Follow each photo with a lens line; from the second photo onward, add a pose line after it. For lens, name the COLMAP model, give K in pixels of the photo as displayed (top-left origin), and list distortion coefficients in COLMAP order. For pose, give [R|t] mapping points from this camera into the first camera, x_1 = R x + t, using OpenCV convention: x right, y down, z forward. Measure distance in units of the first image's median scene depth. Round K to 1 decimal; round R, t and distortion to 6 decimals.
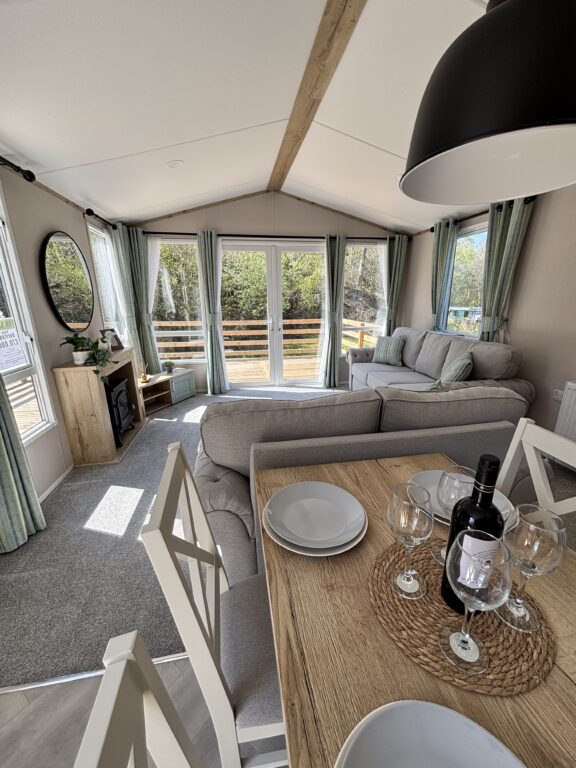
lens RADIAL K [[309.1, 0, 290.3], [0, 309.1, 383.4], [0, 0, 1]] dist [-0.006712, 0.000272]
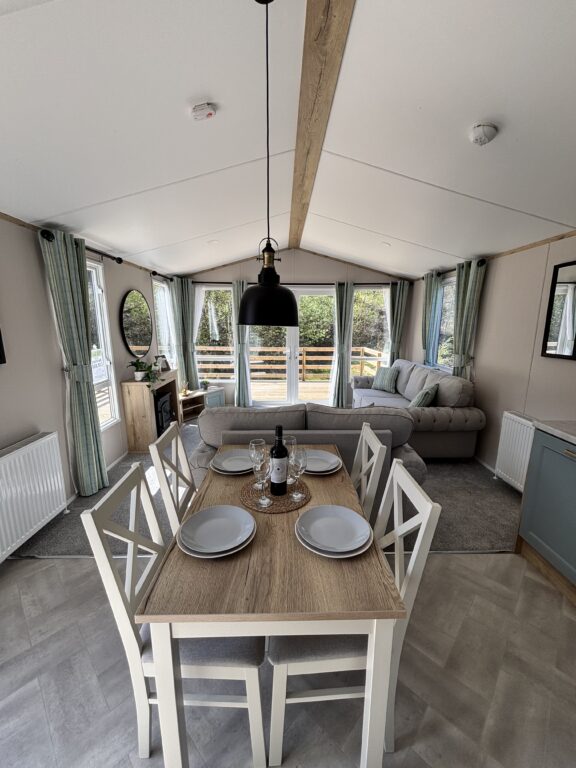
lens RADIAL K [[306.6, 0, 290.1], [0, 306.6, 384.5], [0, 0, 1]] dist [0.000624, 0.000040]
pose [[0.988325, 0.043199, -0.146106, 0.141528], [-0.053157, 0.996471, -0.064953, 0.007780], [0.142784, 0.071962, 0.987134, -0.195179]]
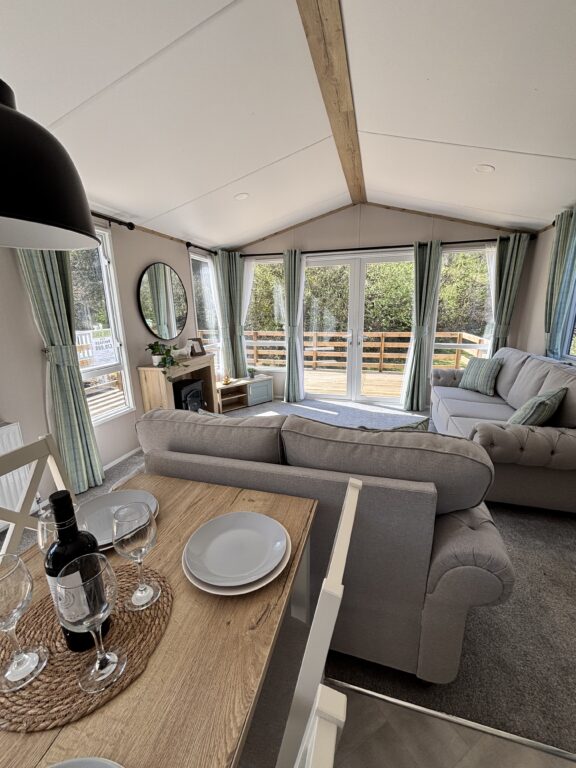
lens RADIAL K [[309.1, 0, 290.3], [0, 309.1, 383.4], [0, 0, 1]] dist [-0.006712, 0.000272]
pose [[0.900990, 0.097707, -0.422694, 0.224654], [-0.110027, 0.993917, -0.004782, -0.026657], [0.419656, 0.050816, 0.906260, 0.049282]]
